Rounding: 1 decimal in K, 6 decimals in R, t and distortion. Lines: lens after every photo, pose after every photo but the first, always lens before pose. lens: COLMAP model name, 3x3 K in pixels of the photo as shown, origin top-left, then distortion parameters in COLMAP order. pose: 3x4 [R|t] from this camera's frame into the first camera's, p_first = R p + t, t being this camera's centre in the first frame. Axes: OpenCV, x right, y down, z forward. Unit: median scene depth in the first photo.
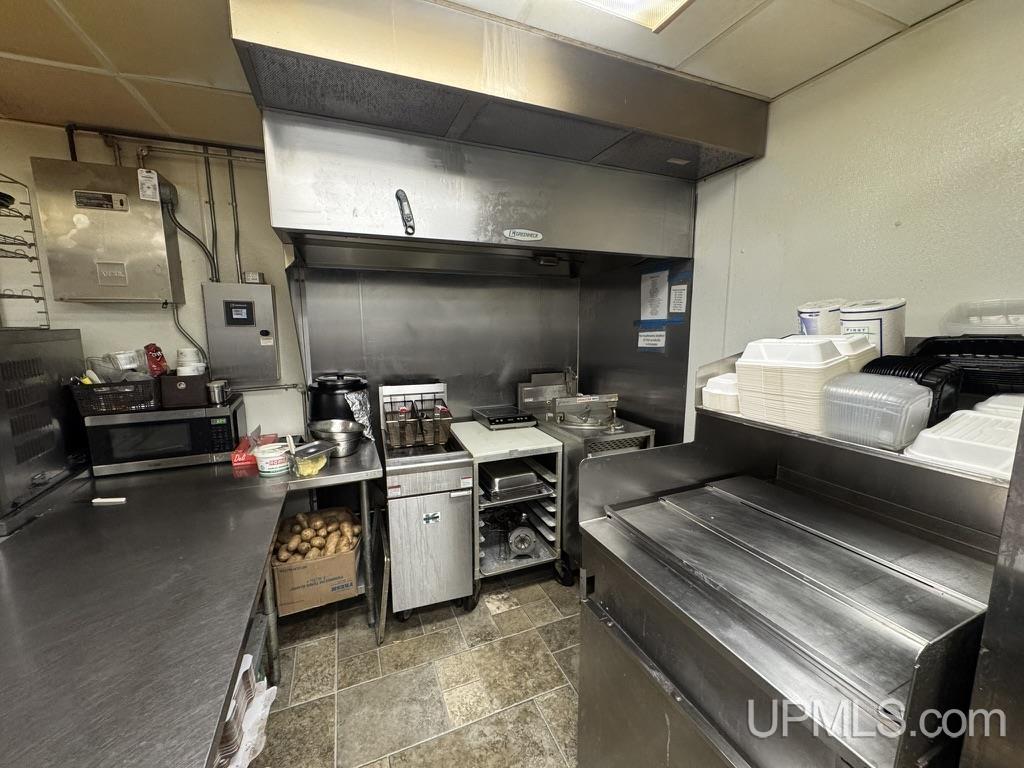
lens RADIAL K [[409.3, 0, 522.1], [0, 409.3, 378.4], [0, 0, 1]] dist [-0.000245, 0.000052]
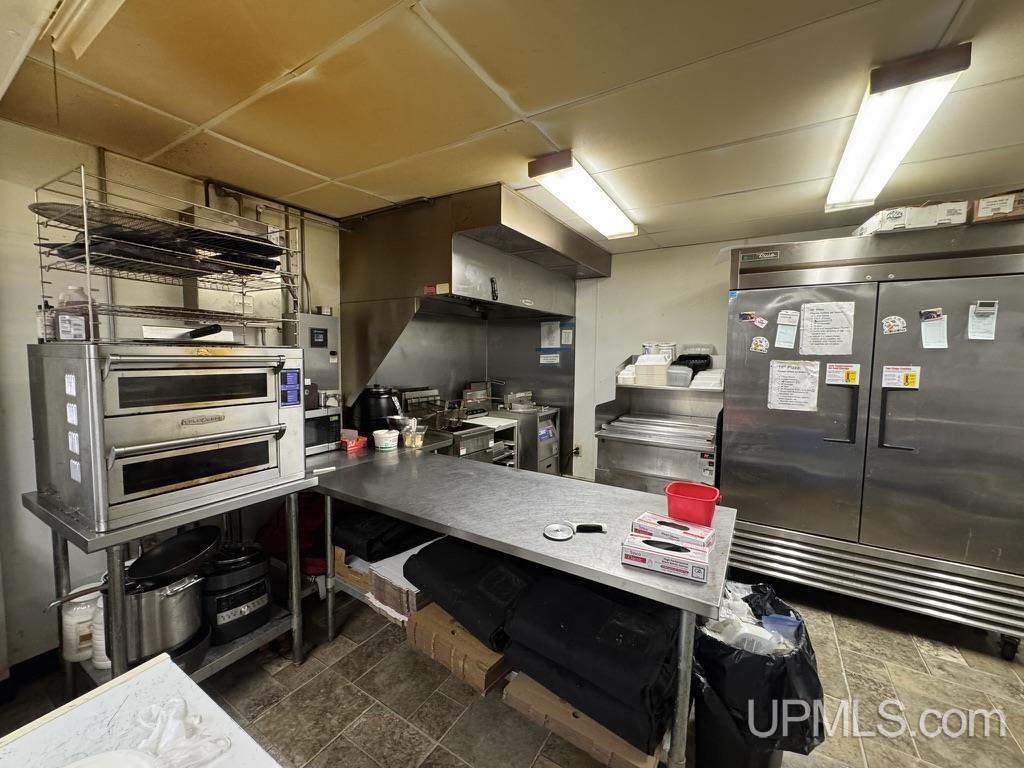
lens RADIAL K [[409.3, 0, 506.3], [0, 409.3, 384.2], [0, 0, 1]] dist [-0.000245, 0.000052]
pose [[0.827499, -0.033576, 0.560463, -0.880967], [0.062003, 0.997570, -0.031783, 0.061083], [-0.558034, 0.061051, 0.827569, -0.372406]]
